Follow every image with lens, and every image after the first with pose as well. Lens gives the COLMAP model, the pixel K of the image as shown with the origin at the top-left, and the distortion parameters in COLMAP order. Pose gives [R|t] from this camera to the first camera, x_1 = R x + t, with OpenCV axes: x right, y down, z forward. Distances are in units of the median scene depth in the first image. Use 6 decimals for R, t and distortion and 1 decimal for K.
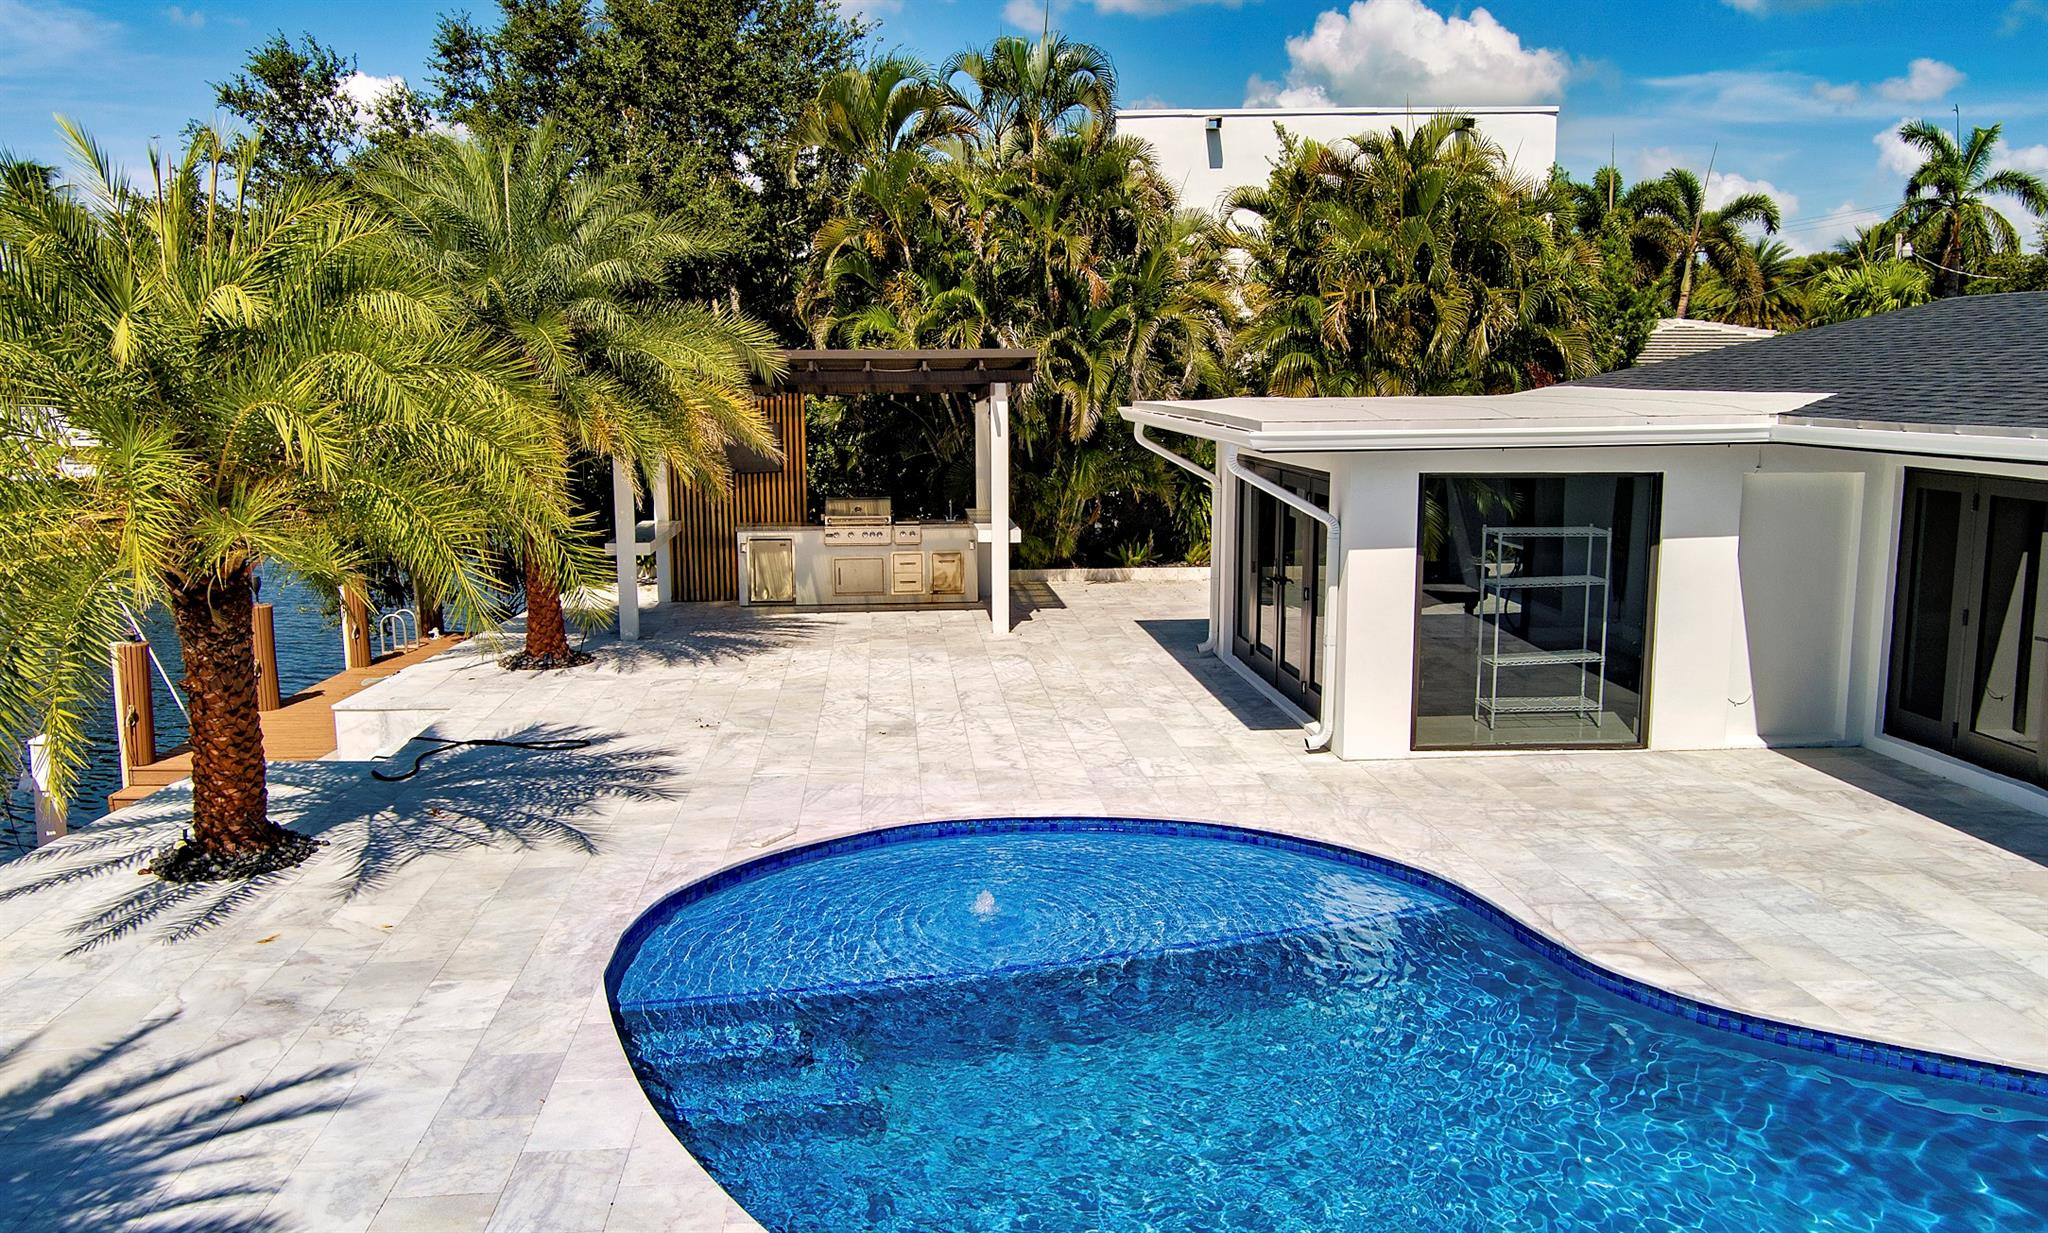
lens RADIAL K [[1579.2, 0, 1024.0], [0, 1579.2, 616.5], [0, 0, 1]] dist [0.001826, 0.003614]
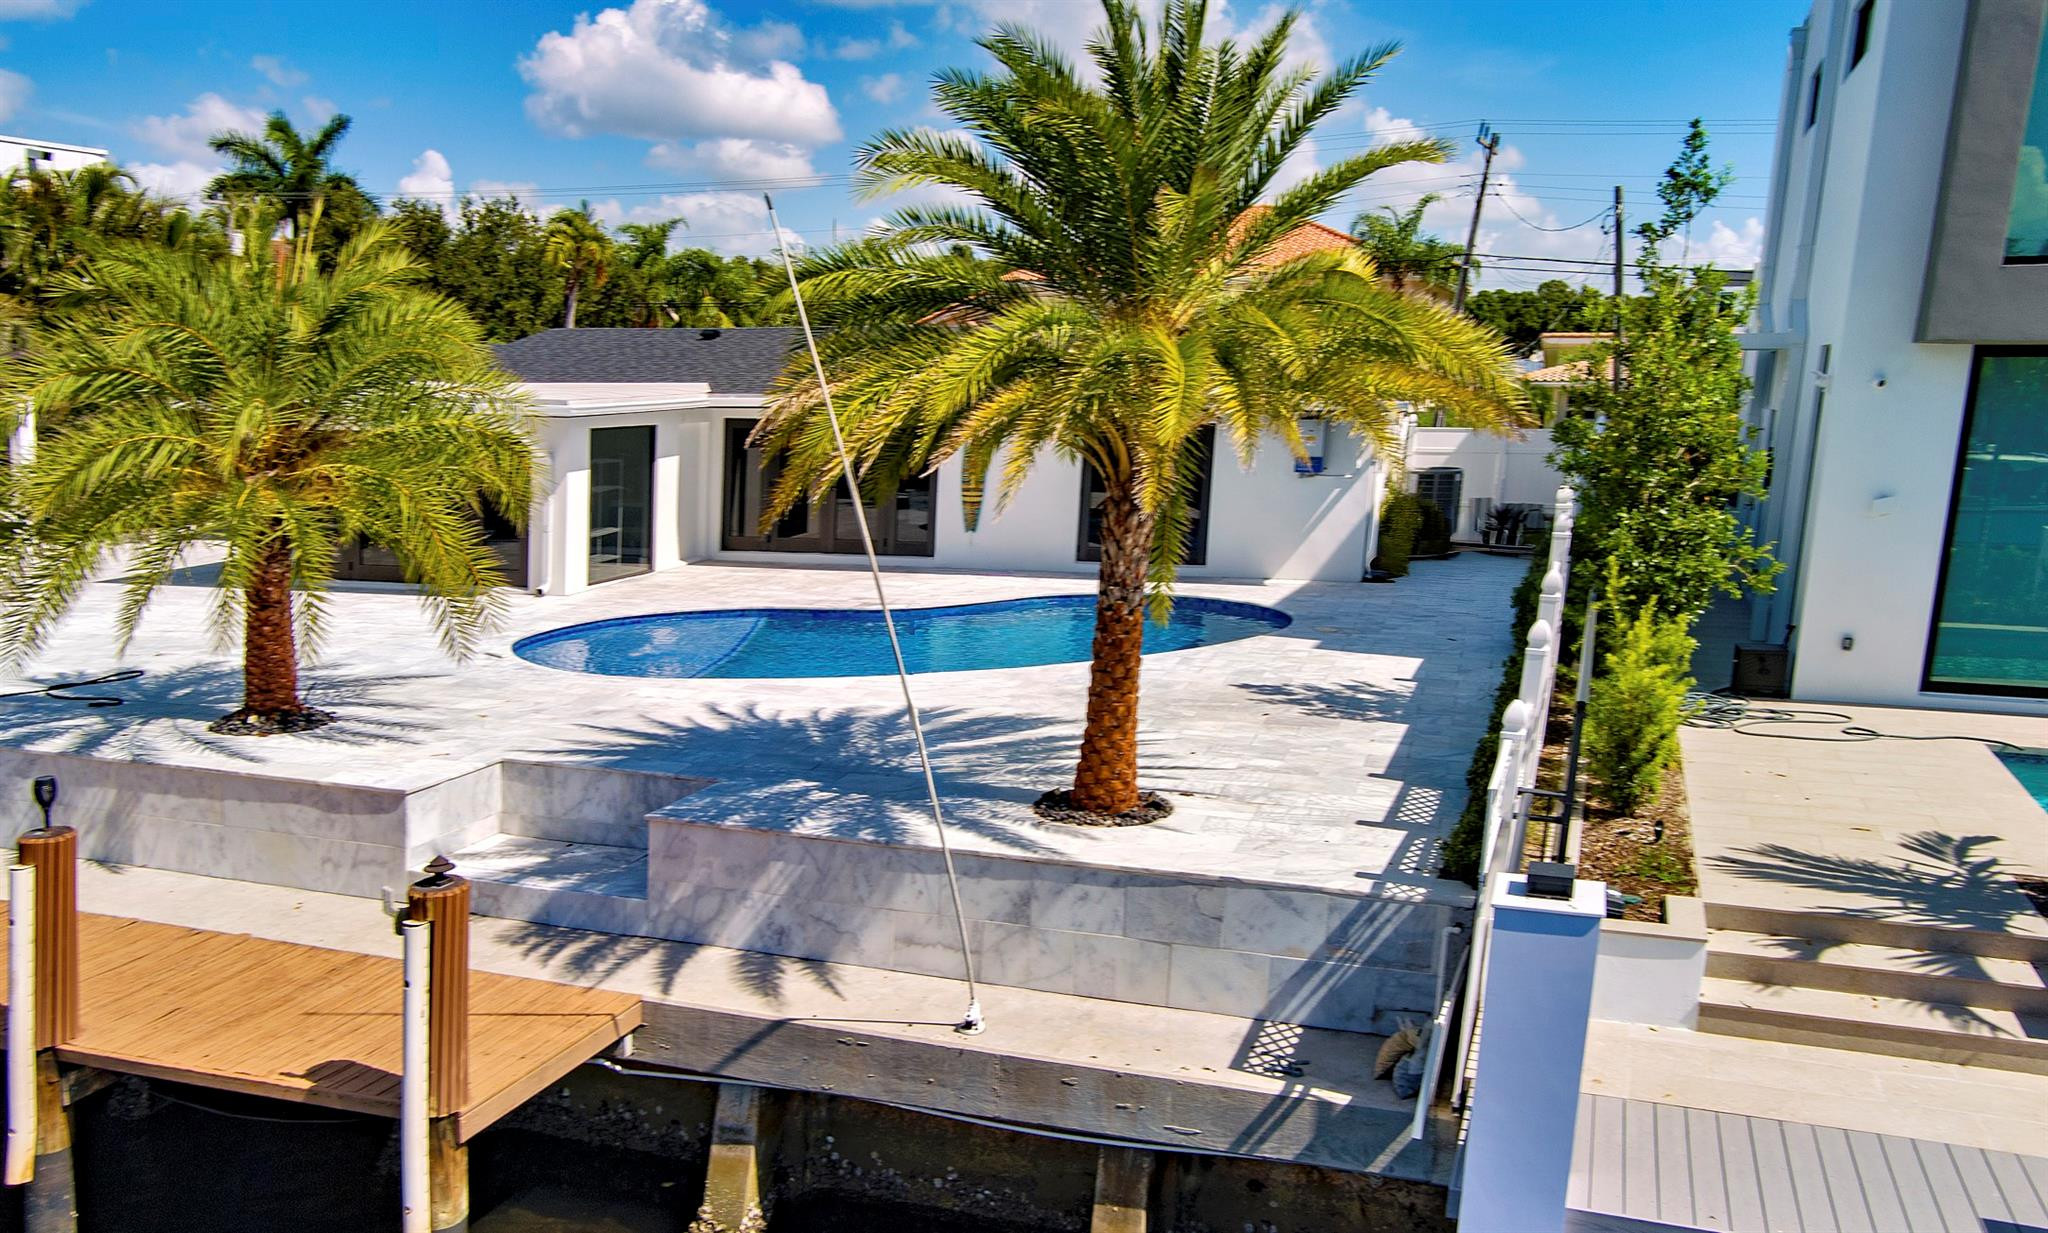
lens RADIAL K [[1669.1, 0, 980.2], [0, 1669.1, 640.2], [0, 0, 1]] dist [0.001553, 0.007238]
pose [[0.376640, -0.147280, 0.914577, -0.729072], [0.132303, 0.985712, 0.104250, 0.004973], [-0.916863, 0.081736, 0.390744, -0.067082]]
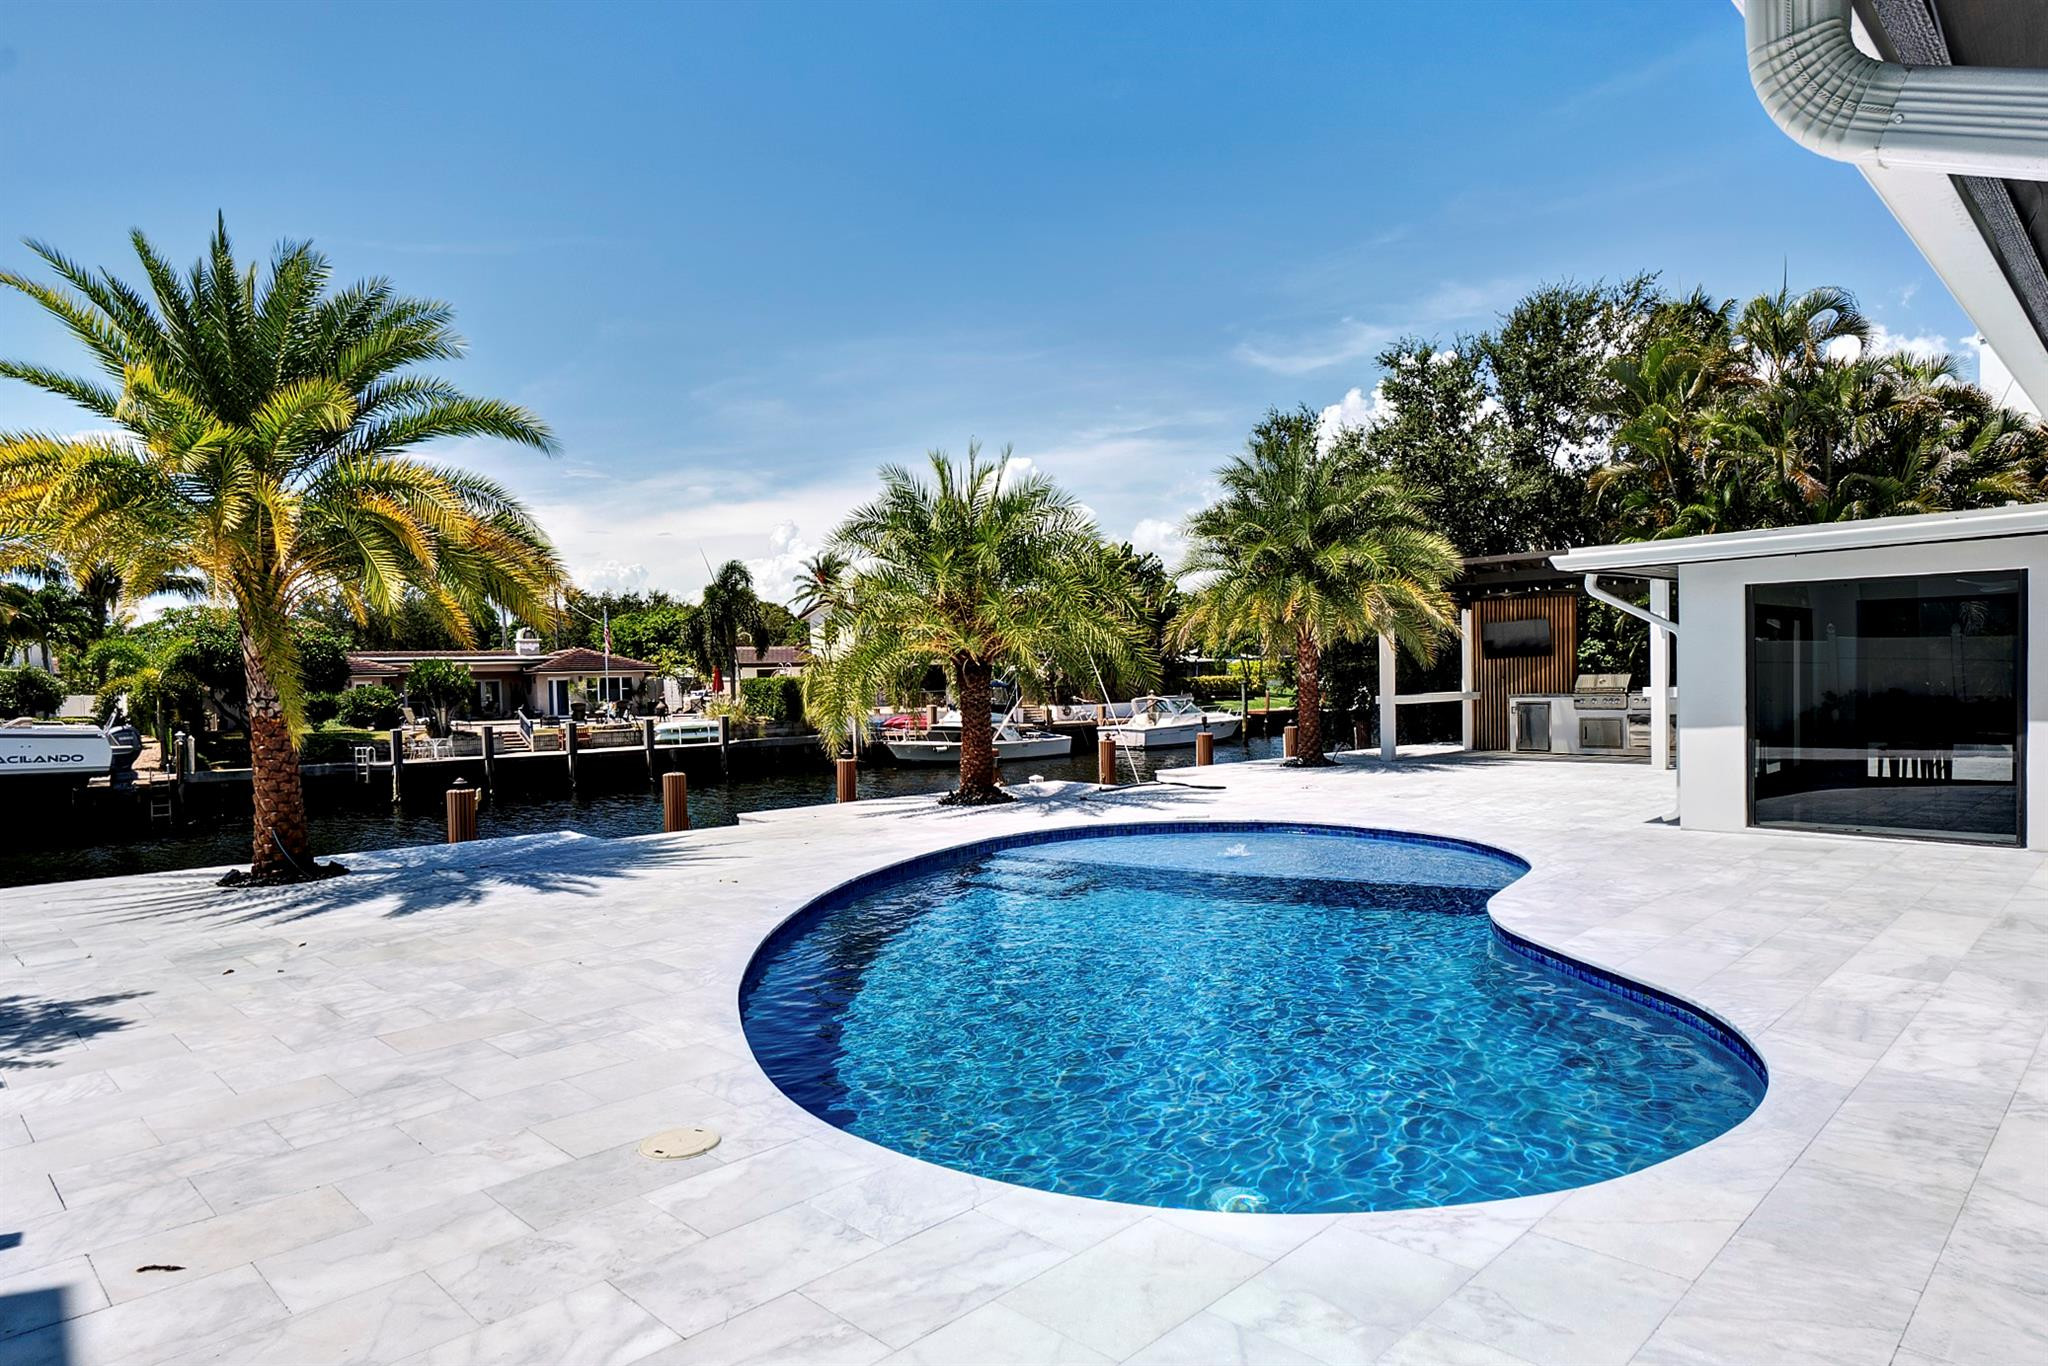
lens RADIAL K [[1141.6, 0, 1024.0], [0, 1141.6, 683.0], [0, 0, 1]] dist [0.004388, 0.000878]
pose [[0.667375, -0.002242, -0.744719, 0.278596], [-0.088368, 0.992692, -0.082179, 0.053224], [0.739461, 0.120654, 0.662299, 0.021724]]
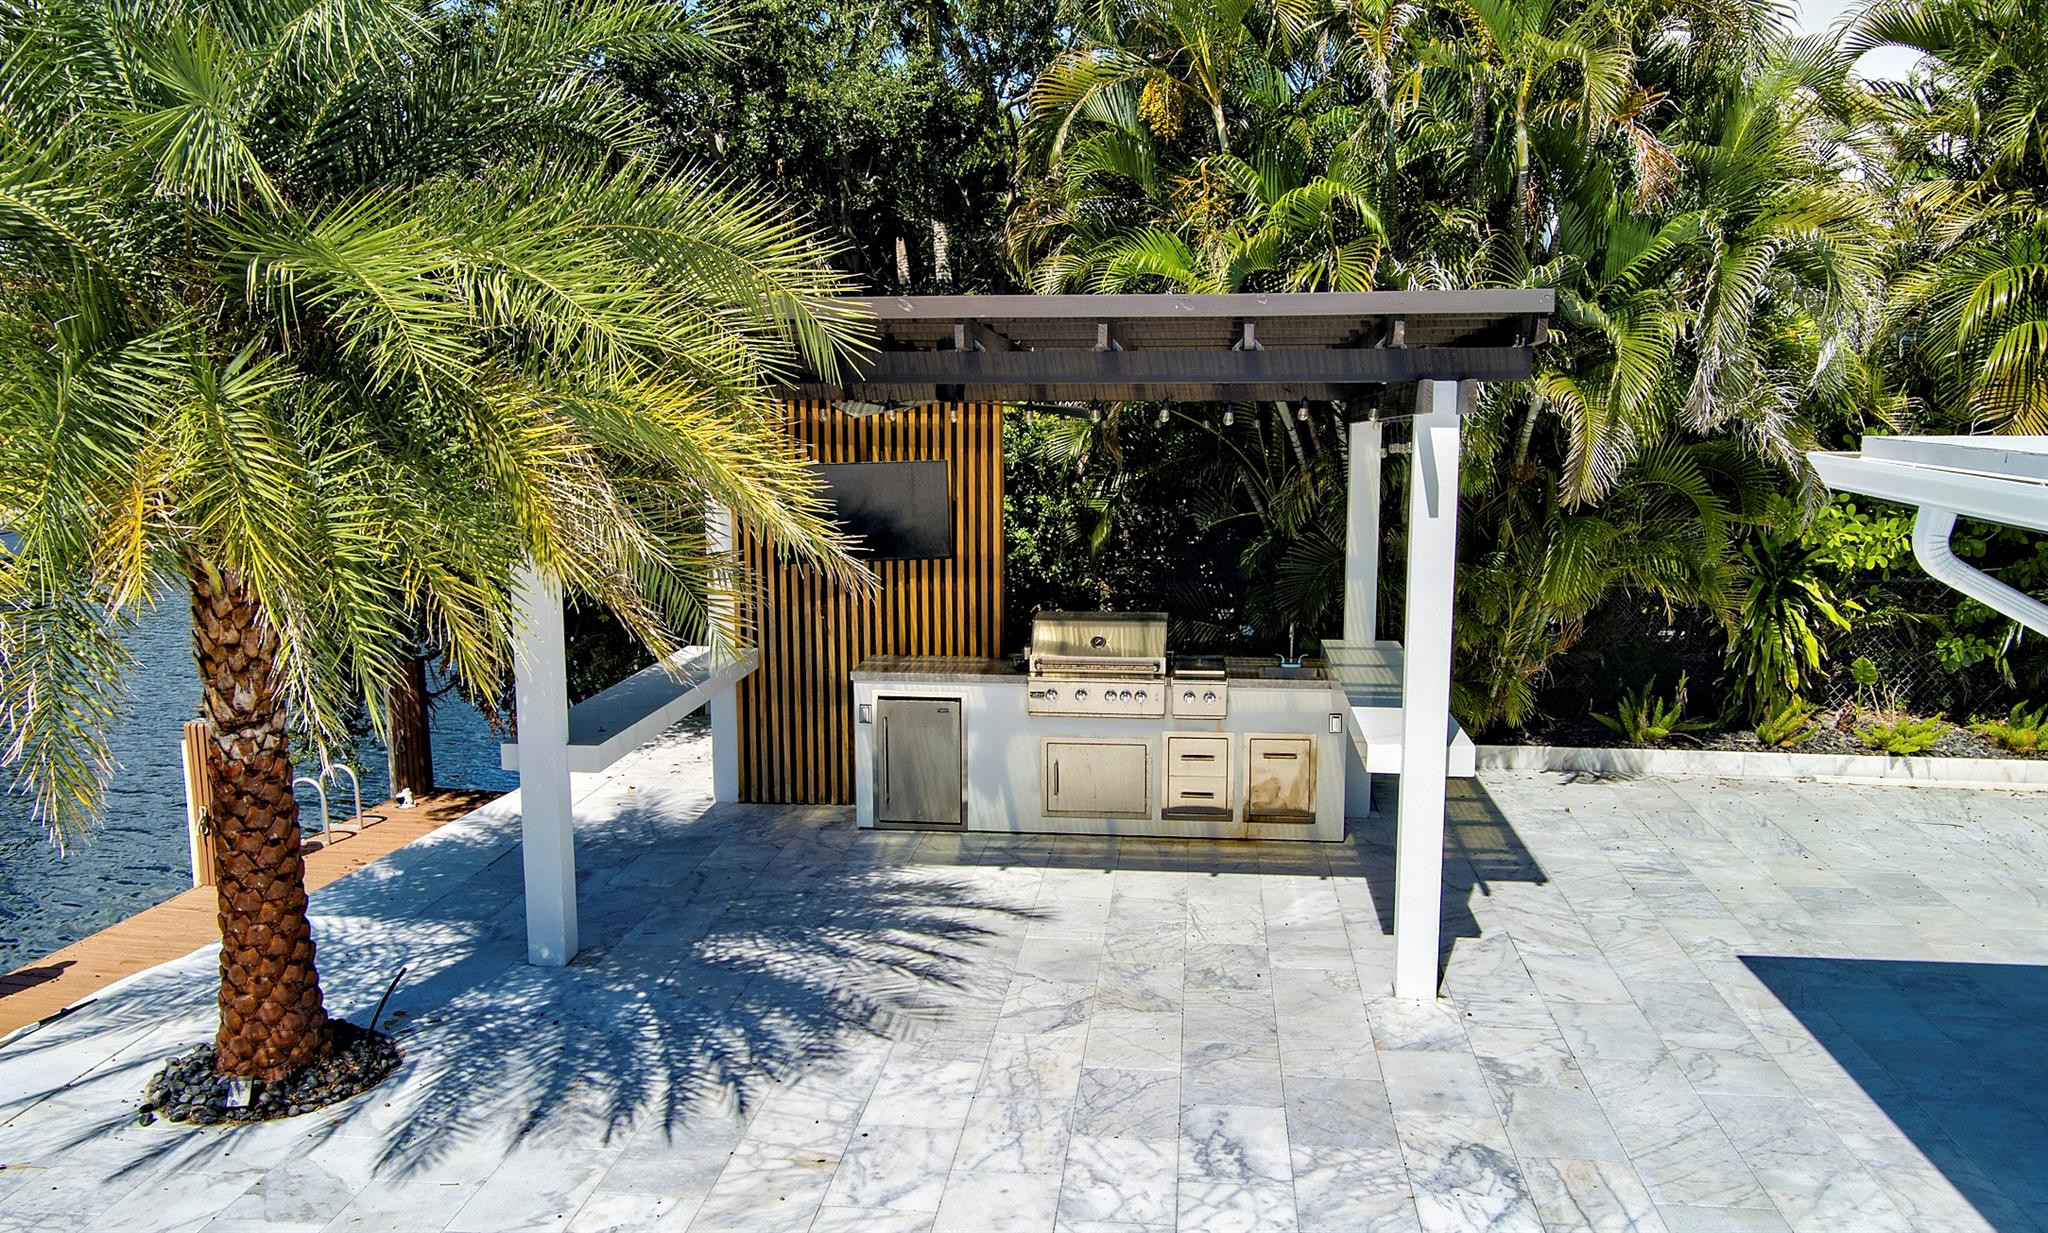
lens RADIAL K [[1669.1, 0, 980.2], [0, 1669.1, 640.2], [0, 0, 1]] dist [0.001553, 0.007238]
pose [[0.976889, 0.035717, -0.210740, -0.032549], [-0.034003, 0.999353, 0.011755, -0.072971], [0.211023, -0.004317, 0.977471, 0.490412]]
